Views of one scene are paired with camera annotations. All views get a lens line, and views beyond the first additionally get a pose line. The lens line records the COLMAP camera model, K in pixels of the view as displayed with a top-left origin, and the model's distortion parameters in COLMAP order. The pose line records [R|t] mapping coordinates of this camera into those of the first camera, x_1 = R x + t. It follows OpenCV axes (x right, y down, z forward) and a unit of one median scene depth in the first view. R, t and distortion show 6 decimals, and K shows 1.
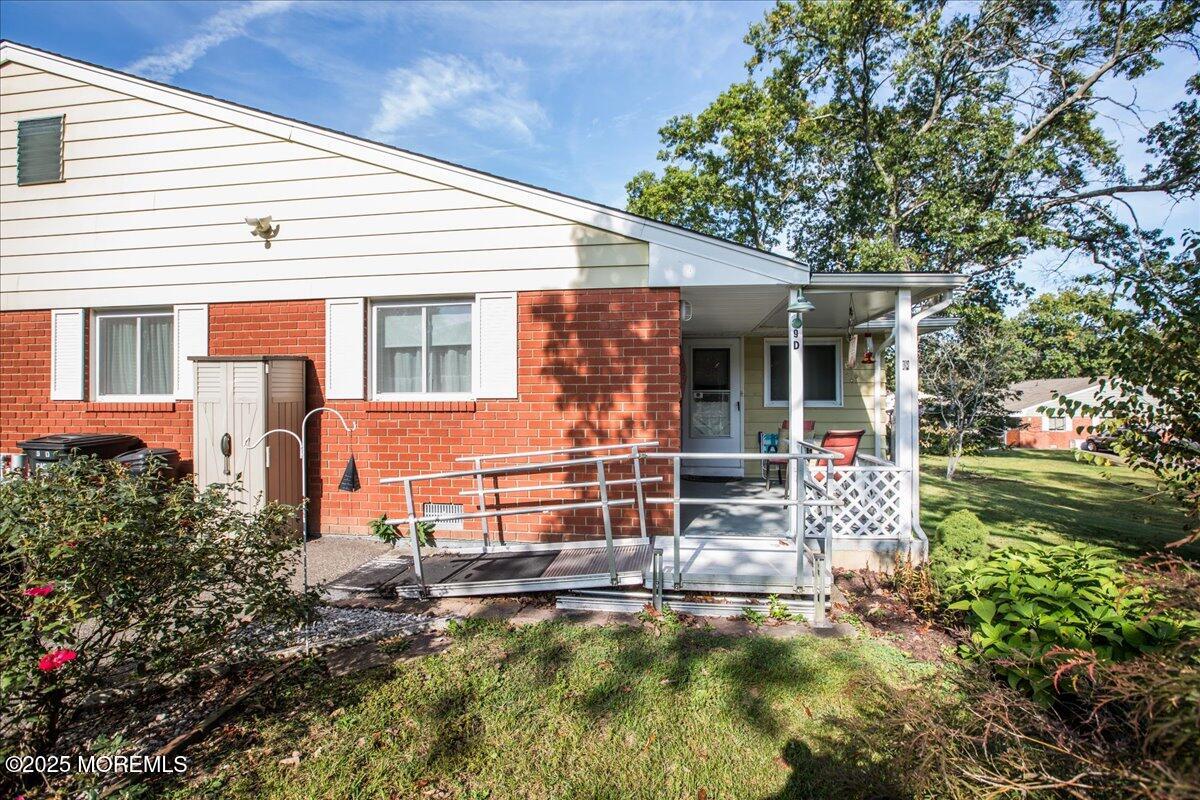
lens RADIAL K [[594.5, 0, 586.8], [0, 594.5, 402.0], [0, 0, 1]] dist [-0.003222, -0.000318]
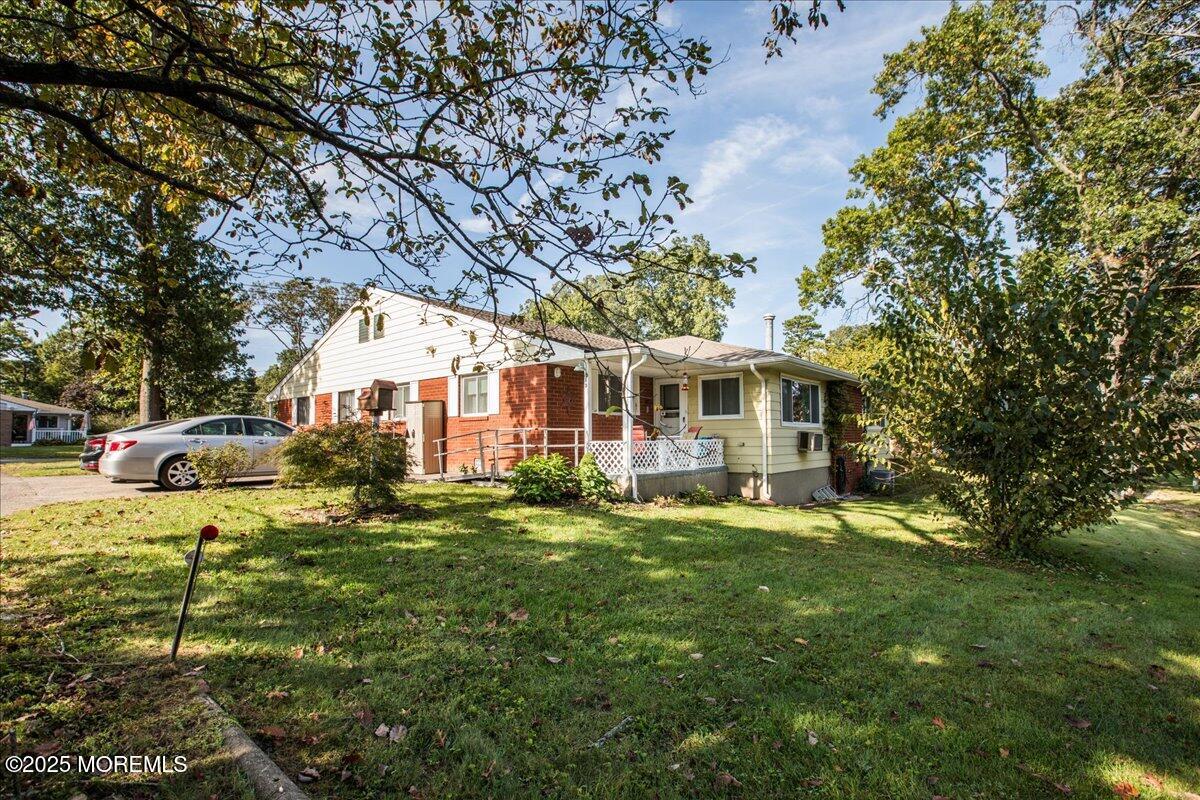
lens RADIAL K [[551.2, 0, 609.0], [0, 551.2, 399.2], [0, 0, 1]] dist [-0.042854, 0.021316]
pose [[0.867316, -0.042790, -0.495916, 1.260806], [0.015879, 0.998170, -0.058355, 0.064134], [0.497505, 0.042738, 0.866408, -0.632618]]
